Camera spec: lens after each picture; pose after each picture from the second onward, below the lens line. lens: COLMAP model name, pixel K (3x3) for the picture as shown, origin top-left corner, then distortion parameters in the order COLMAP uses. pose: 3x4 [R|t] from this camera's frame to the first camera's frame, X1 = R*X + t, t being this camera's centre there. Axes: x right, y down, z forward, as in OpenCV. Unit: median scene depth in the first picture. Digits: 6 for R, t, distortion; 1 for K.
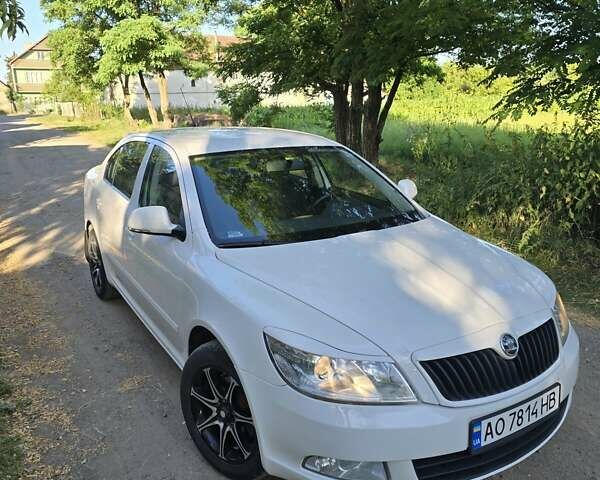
lens RADIAL K [[570.7, 0, 300.9], [0, 570.7, 252.9], [0, 0, 1]] dist [0.116273, -0.160887]
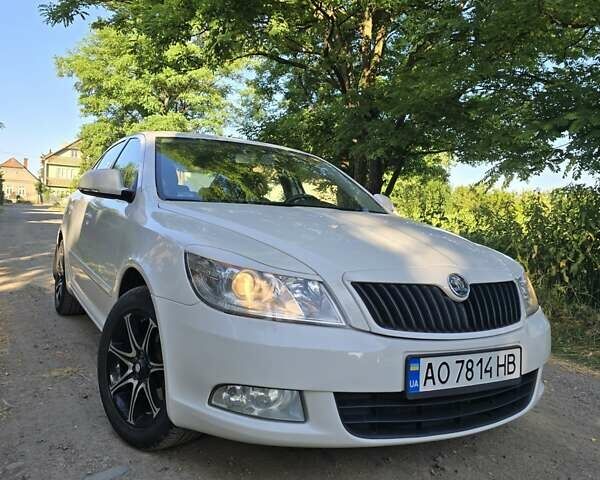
lens RADIAL K [[570.7, 0, 300.9], [0, 570.7, 252.9], [0, 0, 1]] dist [0.116273, -0.160887]
pose [[0.996539, 0.074700, -0.036467, 0.130111], [-0.081000, 0.971204, -0.224058, 0.287047], [0.018680, 0.226237, 0.973893, 0.113295]]
